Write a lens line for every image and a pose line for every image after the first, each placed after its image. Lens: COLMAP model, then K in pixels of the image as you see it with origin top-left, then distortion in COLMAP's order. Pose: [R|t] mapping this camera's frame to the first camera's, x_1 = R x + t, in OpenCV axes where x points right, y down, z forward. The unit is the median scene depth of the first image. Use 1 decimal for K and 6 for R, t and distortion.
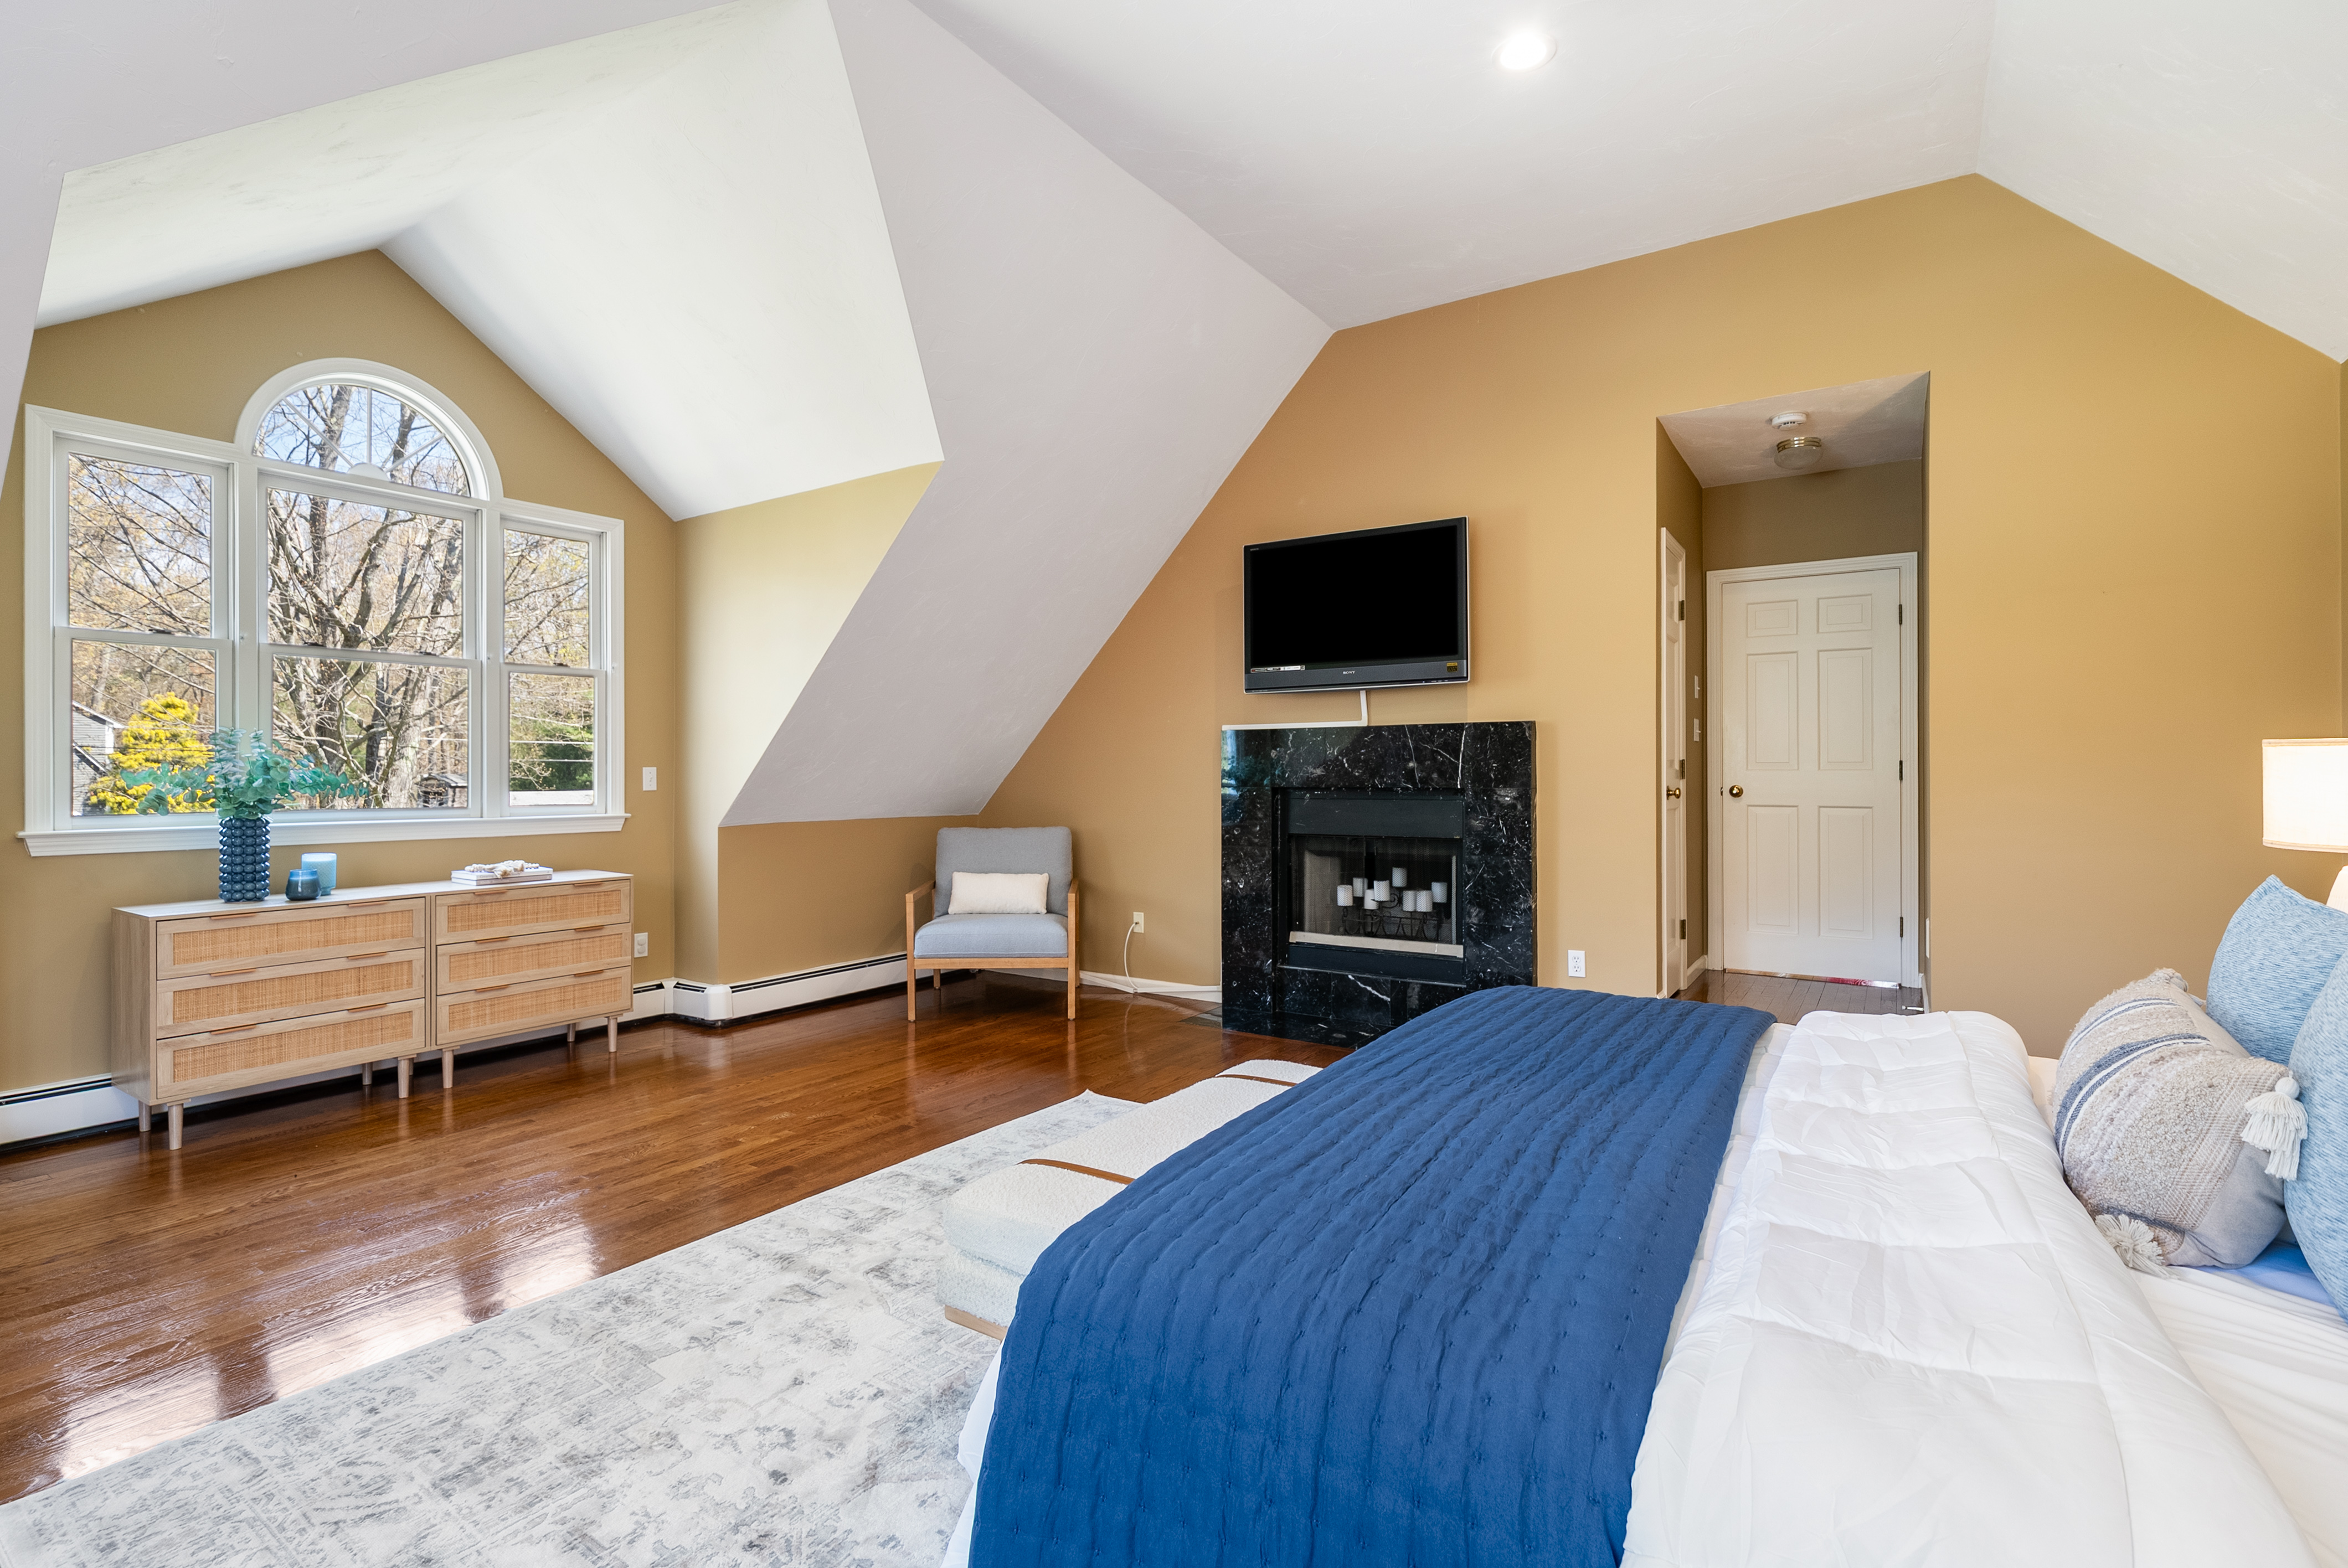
lens RADIAL K [[1066.6, 0, 1179.5], [0, 1066.6, 770.9], [0, 0, 1]] dist [-0.000126, 0.000280]
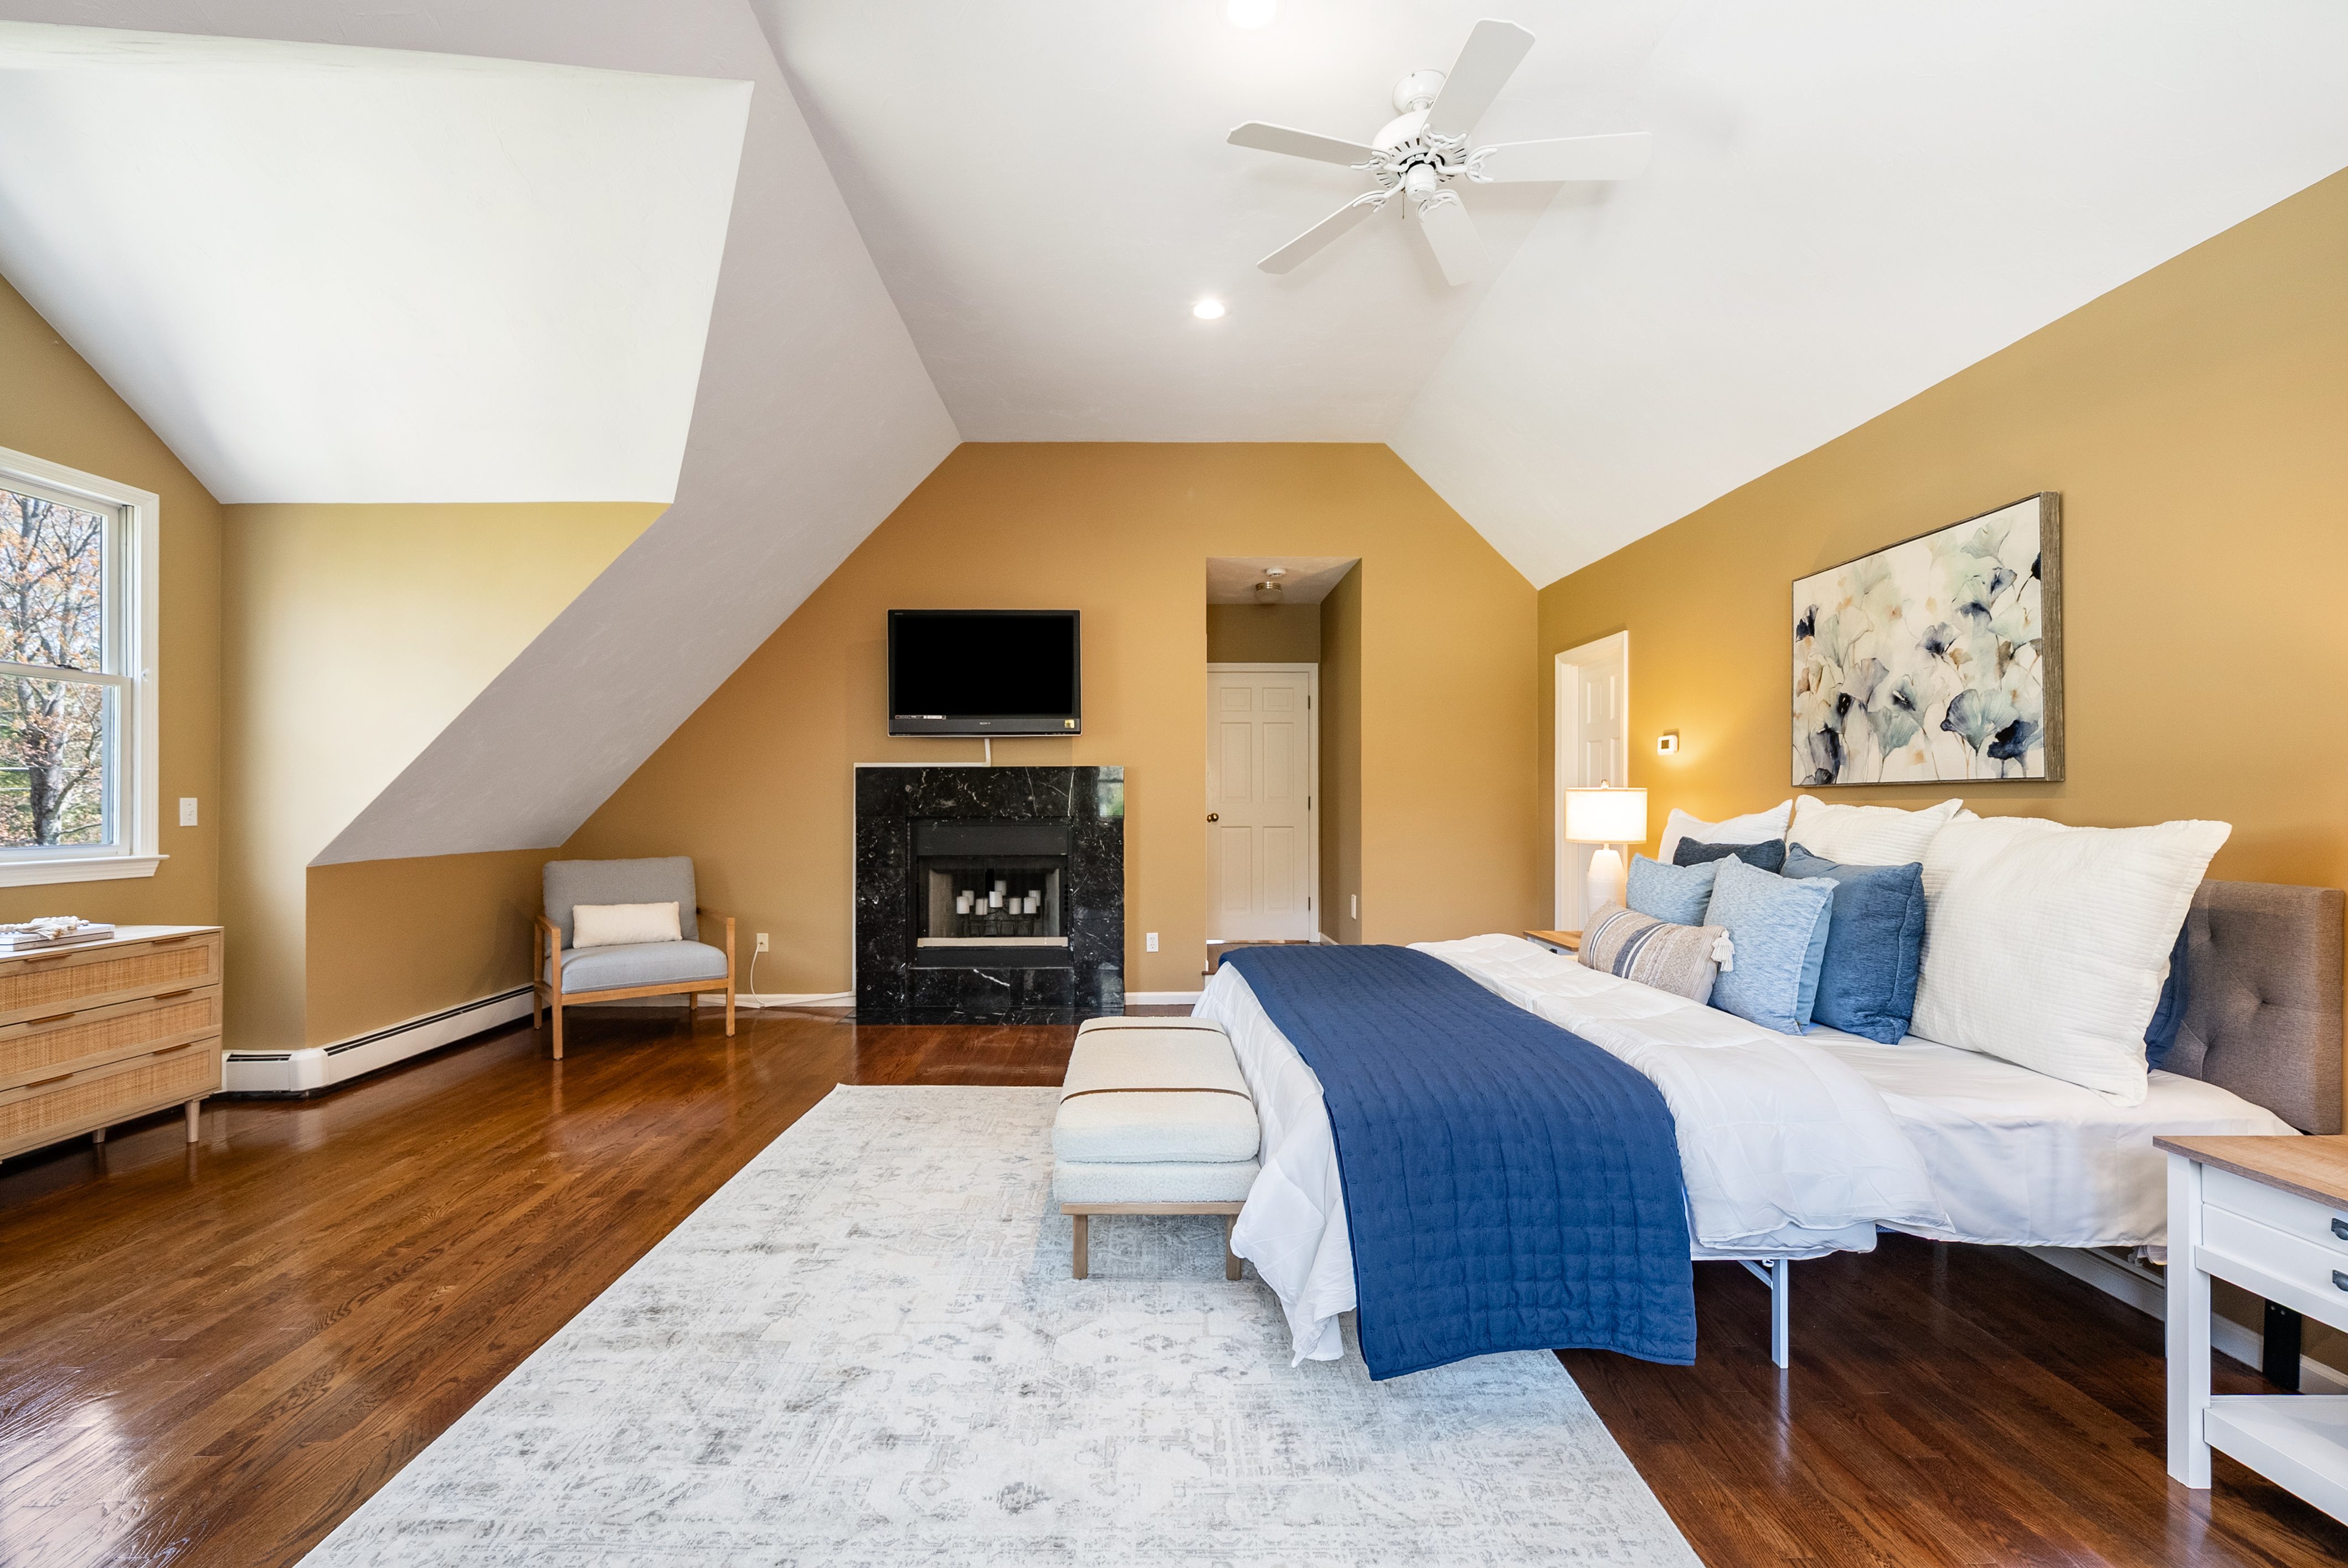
lens RADIAL K [[923.6, 0, 1175.7], [0, 923.6, 800.1], [0, 0, 1]] dist [-0.001413, -0.000200]
pose [[0.833706, 0.002647, 0.552202, -0.256909], [-0.001864, 0.999996, -0.001979, -0.001697], [-0.552205, 0.000620, 0.833708, -0.016311]]
